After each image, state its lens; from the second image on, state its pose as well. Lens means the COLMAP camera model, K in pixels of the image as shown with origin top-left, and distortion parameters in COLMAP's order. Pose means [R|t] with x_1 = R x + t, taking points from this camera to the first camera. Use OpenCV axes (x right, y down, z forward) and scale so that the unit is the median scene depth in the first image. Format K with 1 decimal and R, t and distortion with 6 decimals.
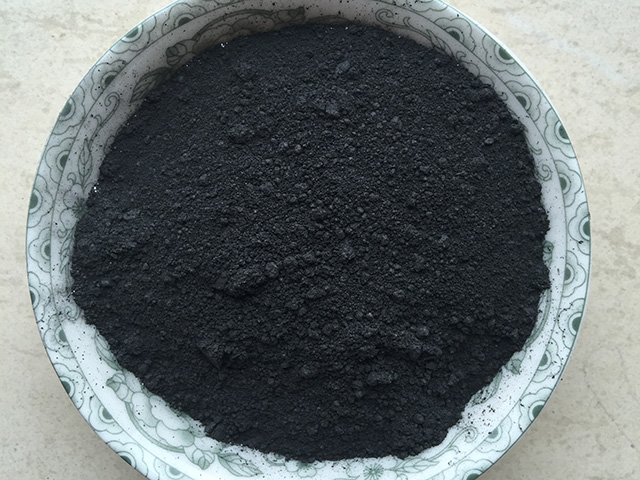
lens RADIAL K [[745.6, 0, 322.1], [0, 745.6, 242.5], [0, 0, 1]] dist [0.015889, -0.034898]
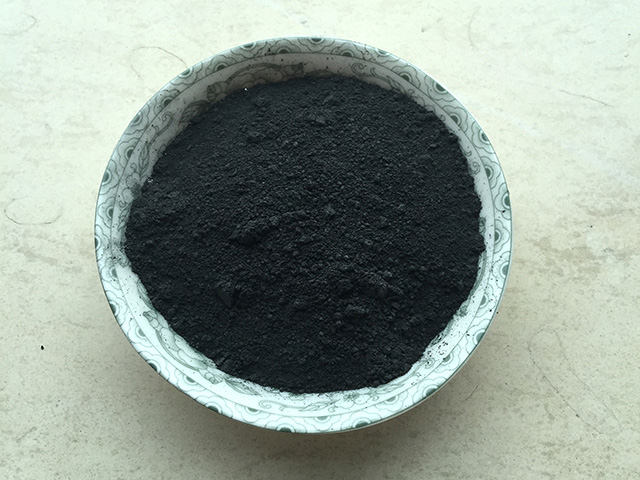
lens RADIAL K [[745.6, 0, 322.1], [0, 745.6, 242.5], [0, 0, 1]] dist [0.015889, -0.034898]
pose [[0.999630, 0.005086, -0.026714, 0.054087], [-0.014325, 0.933481, -0.358342, 0.530736], [0.023115, 0.358592, 0.933208, -0.239376]]
